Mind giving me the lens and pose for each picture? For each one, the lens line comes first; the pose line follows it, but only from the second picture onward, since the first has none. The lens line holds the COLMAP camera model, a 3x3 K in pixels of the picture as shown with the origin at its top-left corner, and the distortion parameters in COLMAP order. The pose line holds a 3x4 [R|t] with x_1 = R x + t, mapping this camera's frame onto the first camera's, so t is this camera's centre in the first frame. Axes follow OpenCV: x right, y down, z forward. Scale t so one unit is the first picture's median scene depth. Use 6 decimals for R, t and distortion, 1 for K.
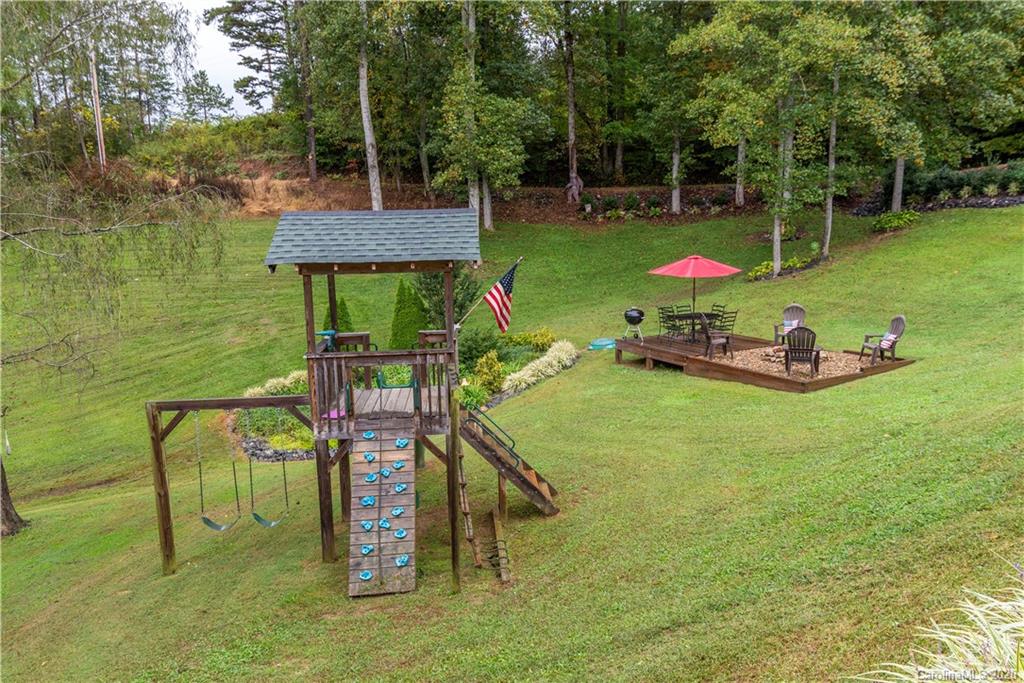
lens RADIAL K [[696.9, 0, 520.6], [0, 696.9, 347.0], [0, 0, 1]] dist [0.000309, 0.001343]
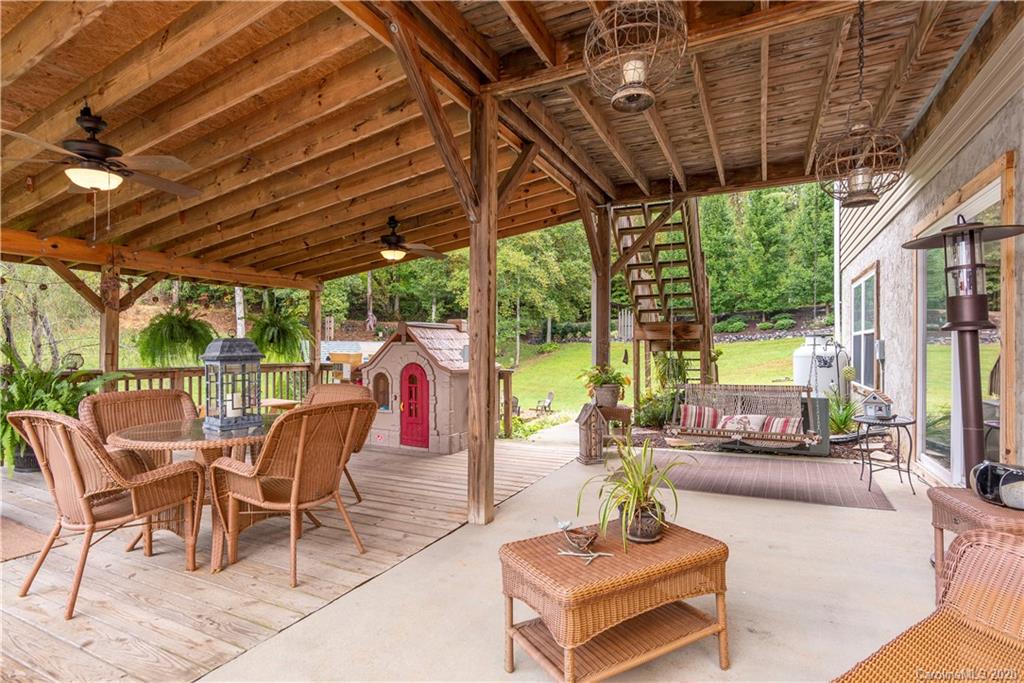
lens RADIAL K [[502.9, 0, 510.3], [0, 502.9, 349.2], [0, 0, 1]] dist [0.003250, 0.000669]
pose [[0.918027, 0.024158, 0.395781, -0.111192], [0.039923, 0.987439, -0.152877, 0.032724], [-0.394502, 0.156146, 0.905531, -0.218729]]
